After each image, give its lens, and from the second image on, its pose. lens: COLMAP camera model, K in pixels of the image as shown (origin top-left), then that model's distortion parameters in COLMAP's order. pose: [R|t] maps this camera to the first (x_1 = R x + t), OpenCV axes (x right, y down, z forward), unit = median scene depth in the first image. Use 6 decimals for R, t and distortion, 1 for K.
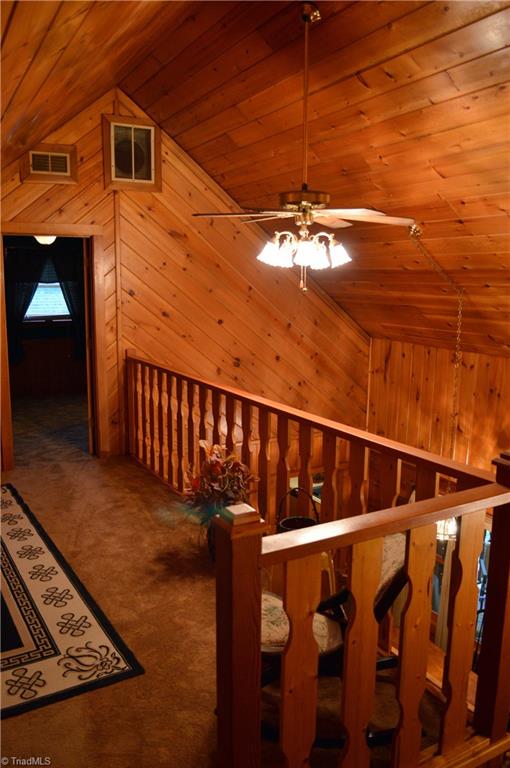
lens RADIAL K [[580.0, 0, 210.9], [0, 580.0, 380.8], [0, 0, 1]] dist [-0.076897, 0.010350]
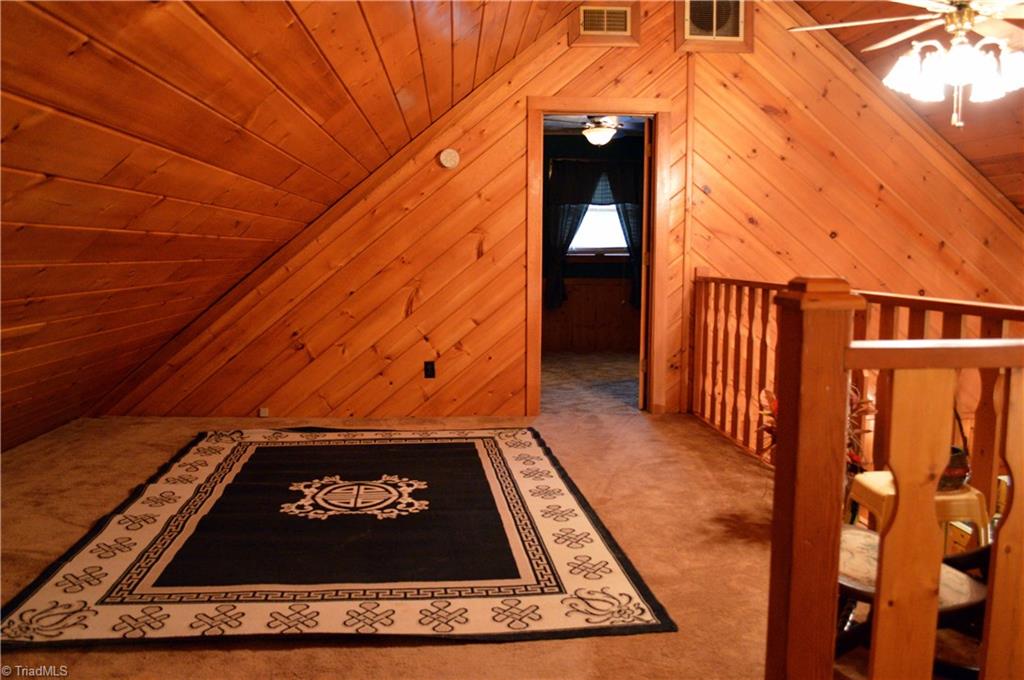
lens RADIAL K [[773.4, 0, 512.0], [0, 773.4, 340.0], [0, 0, 1]] dist [-0.076897, 0.010350]
pose [[0.922673, 0.046084, -0.382820, 0.019844], [-0.066573, 0.996962, -0.040441, 0.108228], [0.379793, 0.062799, 0.922937, 0.016895]]
